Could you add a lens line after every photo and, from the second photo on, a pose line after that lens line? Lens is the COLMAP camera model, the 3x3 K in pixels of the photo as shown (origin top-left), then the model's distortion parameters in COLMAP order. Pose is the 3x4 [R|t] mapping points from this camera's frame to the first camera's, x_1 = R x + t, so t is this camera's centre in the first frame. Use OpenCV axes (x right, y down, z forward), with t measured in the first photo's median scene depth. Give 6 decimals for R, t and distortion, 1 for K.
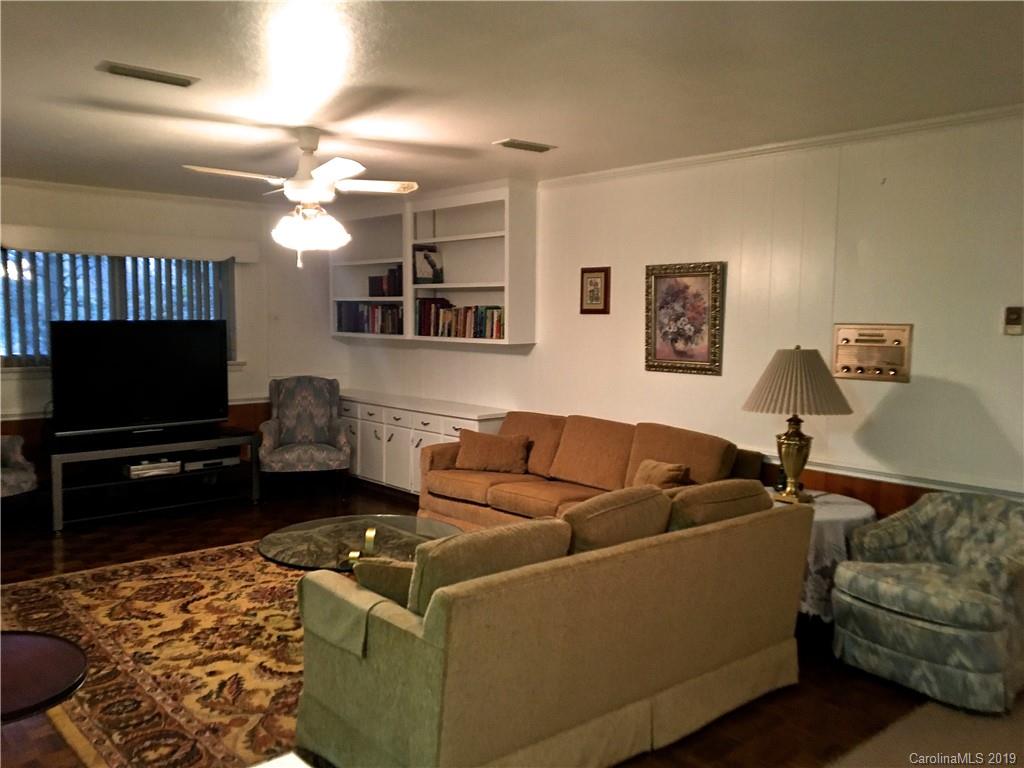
lens RADIAL K [[859.0, 0, 503.9], [0, 859.0, 377.9], [0, 0, 1]] dist [0.059599, -0.022789]
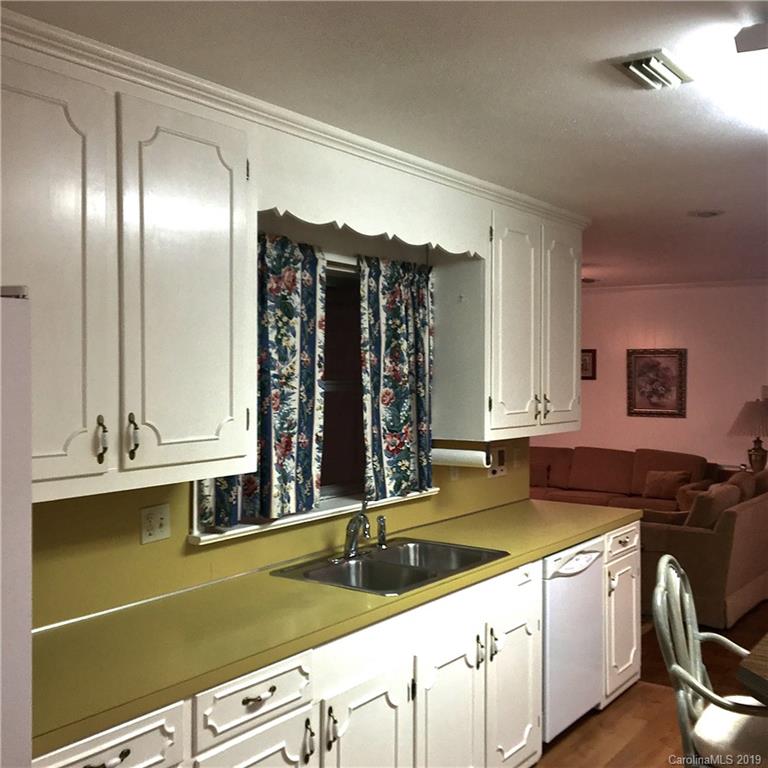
lens RADIAL K [[926.6, 0, 381.9], [0, 926.6, 378.4], [0, 0, 1]] dist [0.083731, 0.000000]
pose [[0.966039, -0.010655, 0.258178, -0.701753], [0.025592, 0.998182, -0.054565, 0.004367], [-0.257127, 0.059320, 0.964555, -0.519611]]
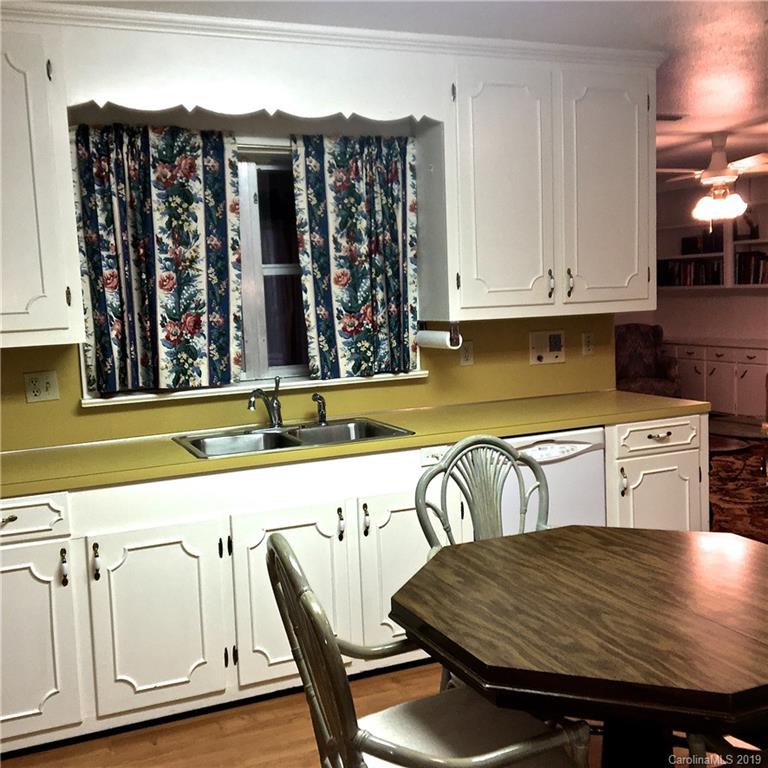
lens RADIAL K [[926.6, 0, 376.2], [0, 926.6, 391.7], [0, 0, 1]] dist [0.083731, 0.000000]
pose [[0.953197, -0.016476, -0.301900, -0.242595], [0.029663, 0.998793, 0.039147, 0.042931], [0.300891, -0.046270, 0.952535, -0.506846]]
